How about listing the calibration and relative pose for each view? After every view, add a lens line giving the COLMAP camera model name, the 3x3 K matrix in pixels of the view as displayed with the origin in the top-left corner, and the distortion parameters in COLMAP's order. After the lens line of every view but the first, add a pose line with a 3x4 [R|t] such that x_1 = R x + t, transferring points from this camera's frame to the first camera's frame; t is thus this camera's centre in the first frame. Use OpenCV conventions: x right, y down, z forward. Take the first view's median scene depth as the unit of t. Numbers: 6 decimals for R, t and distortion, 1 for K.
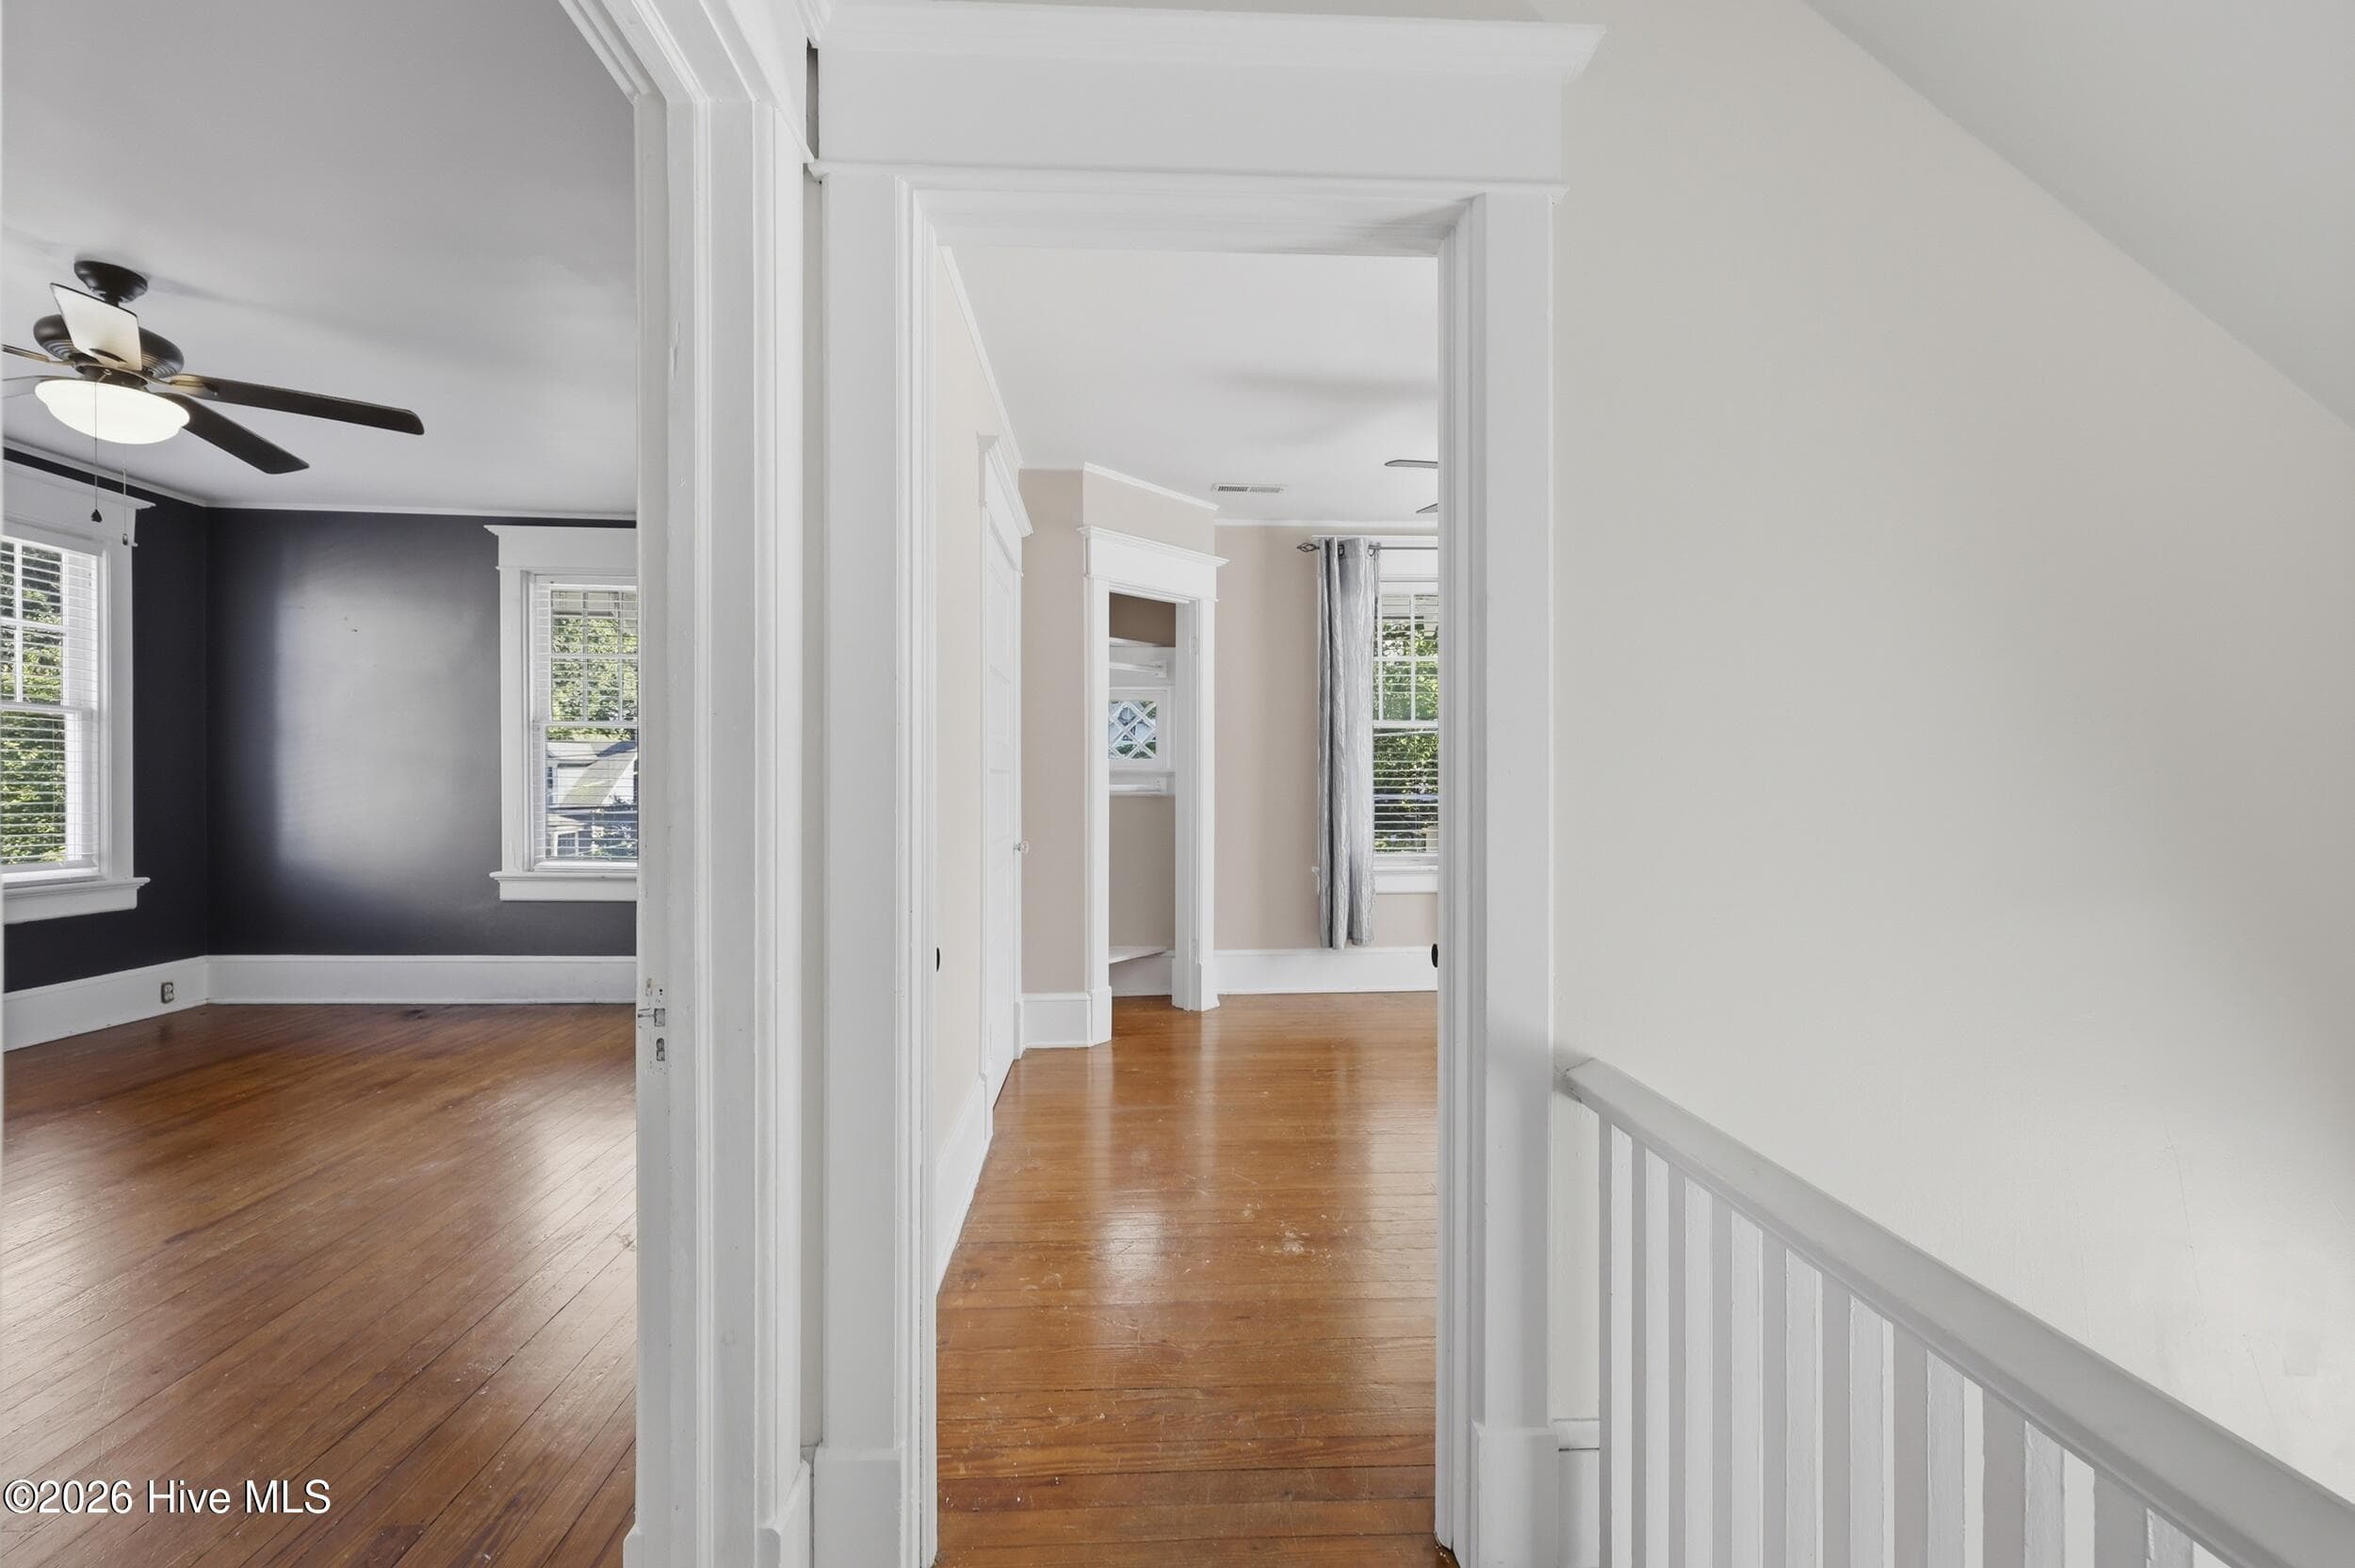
lens RADIAL K [[997.1, 0, 1189.8], [0, 997.1, 783.3], [0, 0, 1]] dist [0.012769, -0.002128]
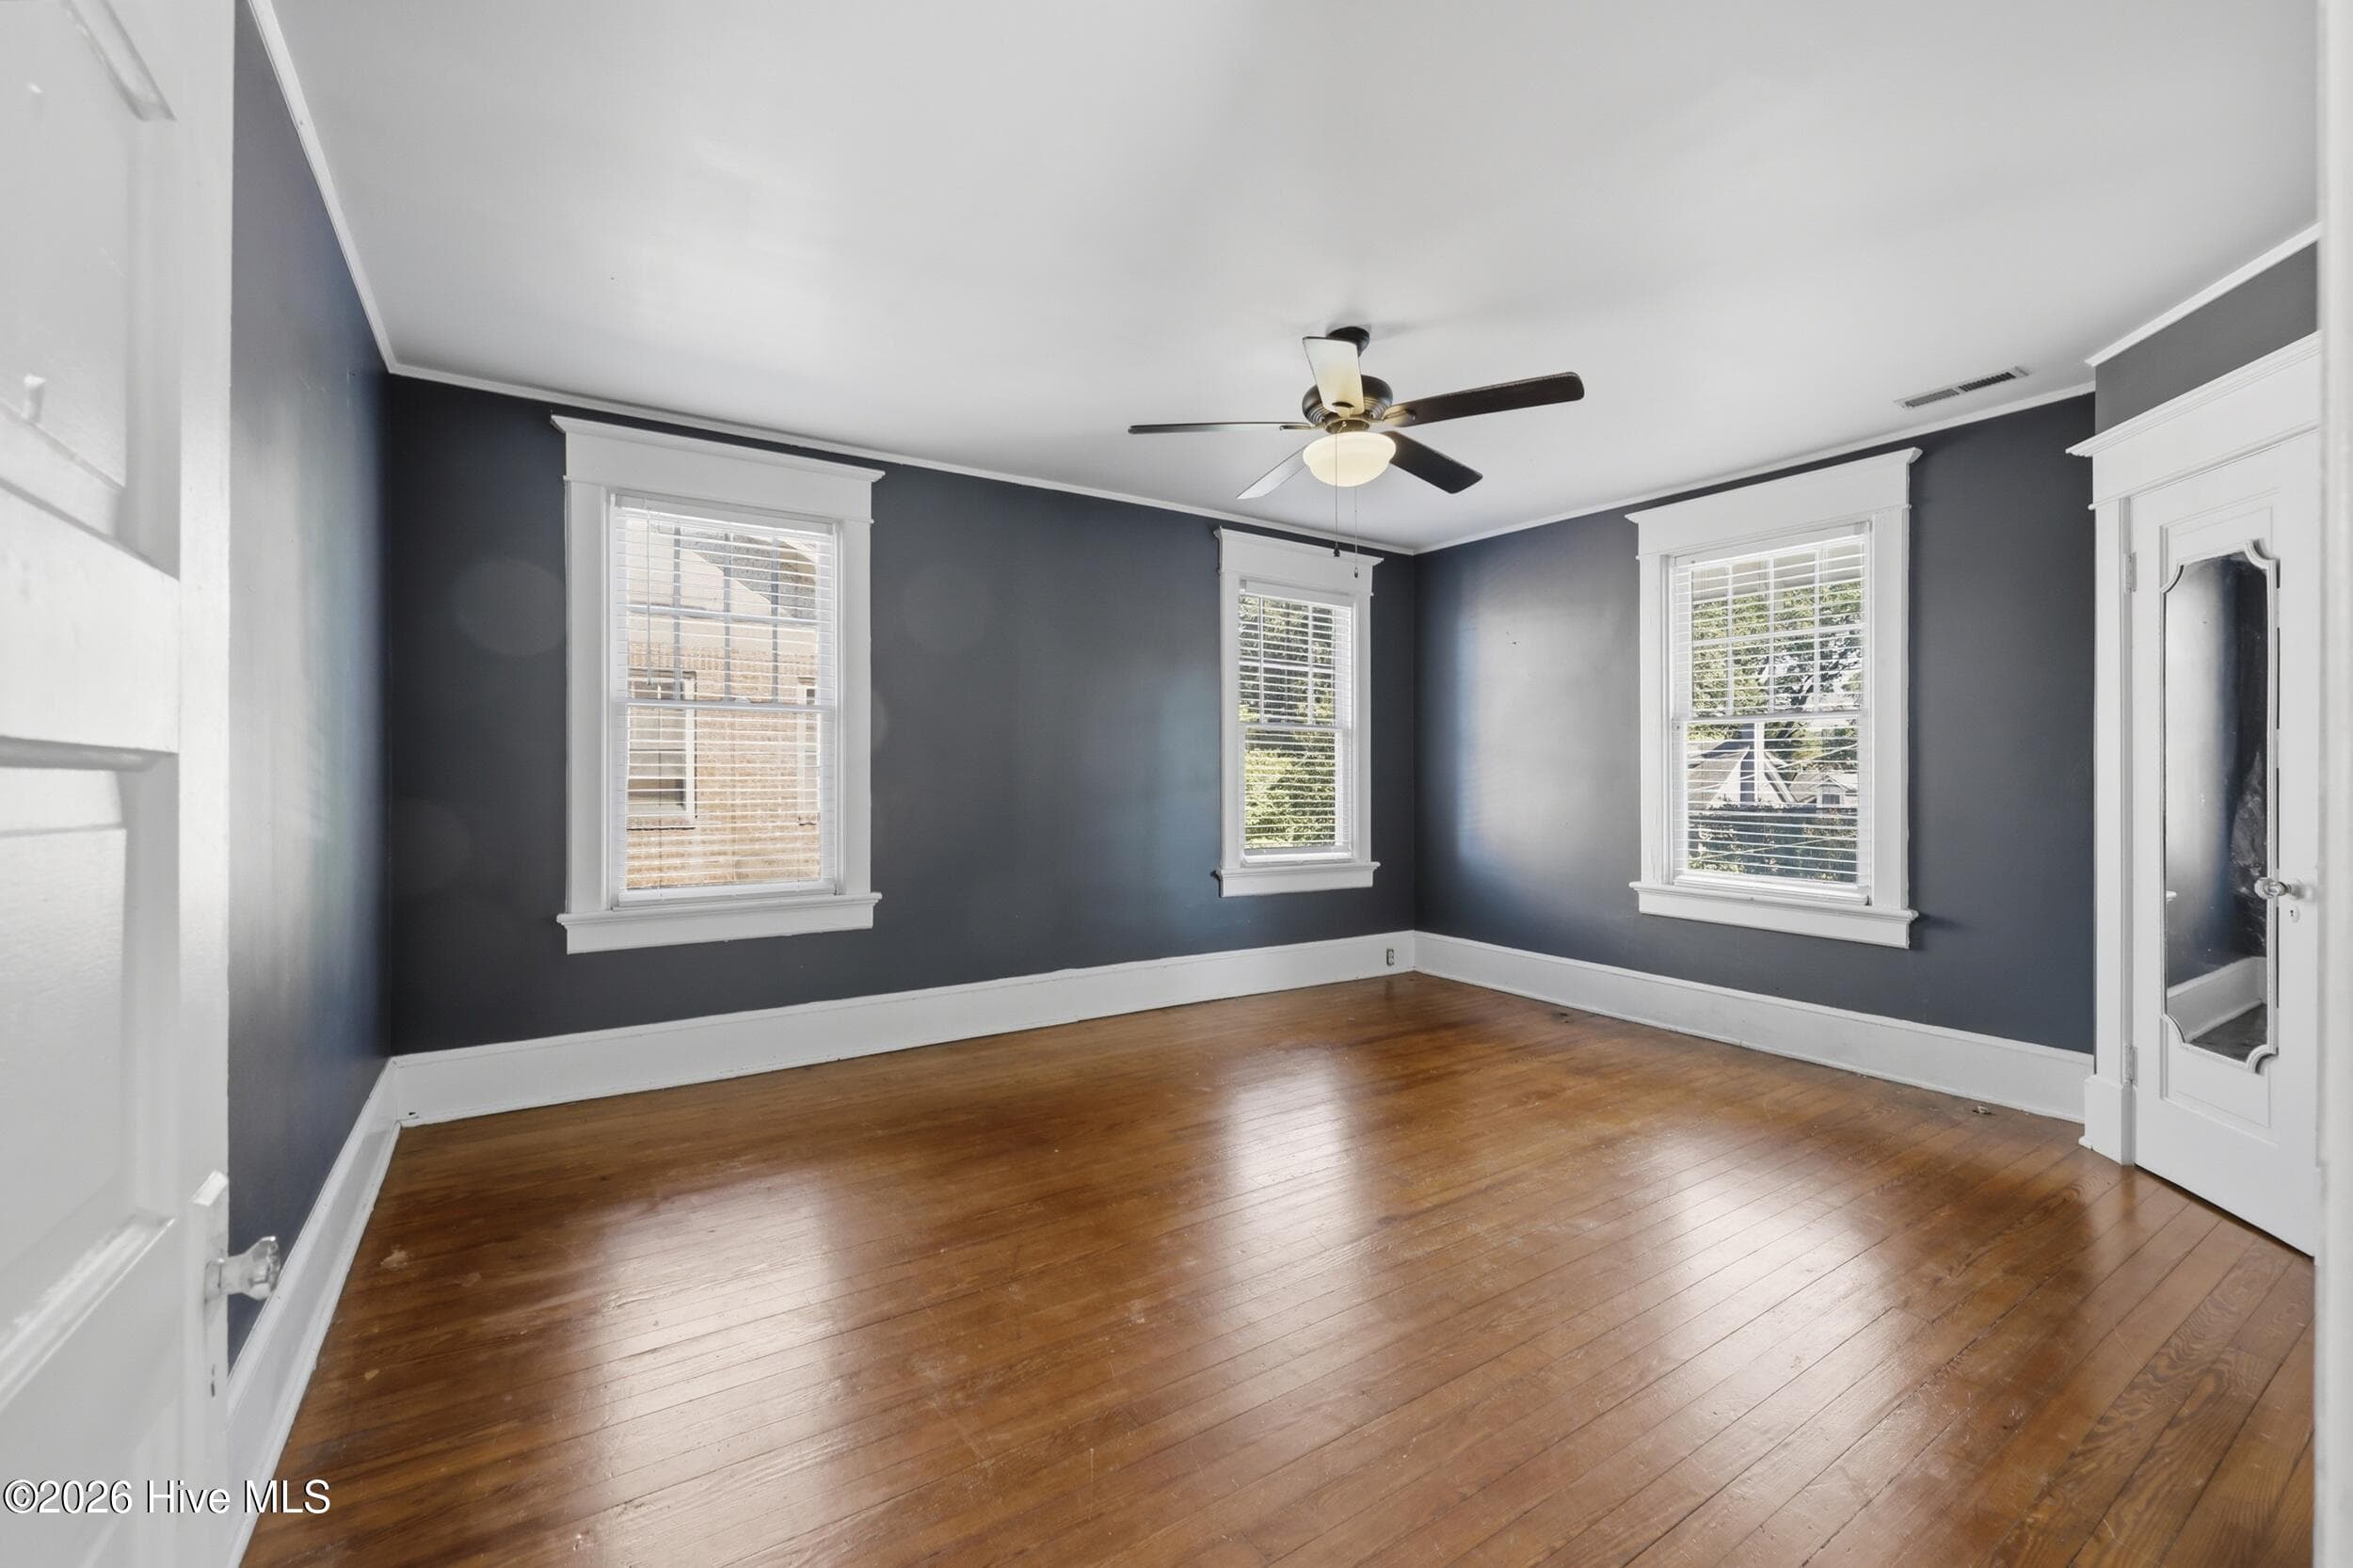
lens RADIAL K [[996.4, 0, 1178.5], [0, 996.4, 782.5], [0, 0, 1]] dist [0.012769, -0.002128]
pose [[0.529997, 0.000013, -0.847999, -0.201746], [-0.001092, 0.999999, -0.000667, -0.005393], [0.847999, 0.001279, 0.529997, 0.228154]]
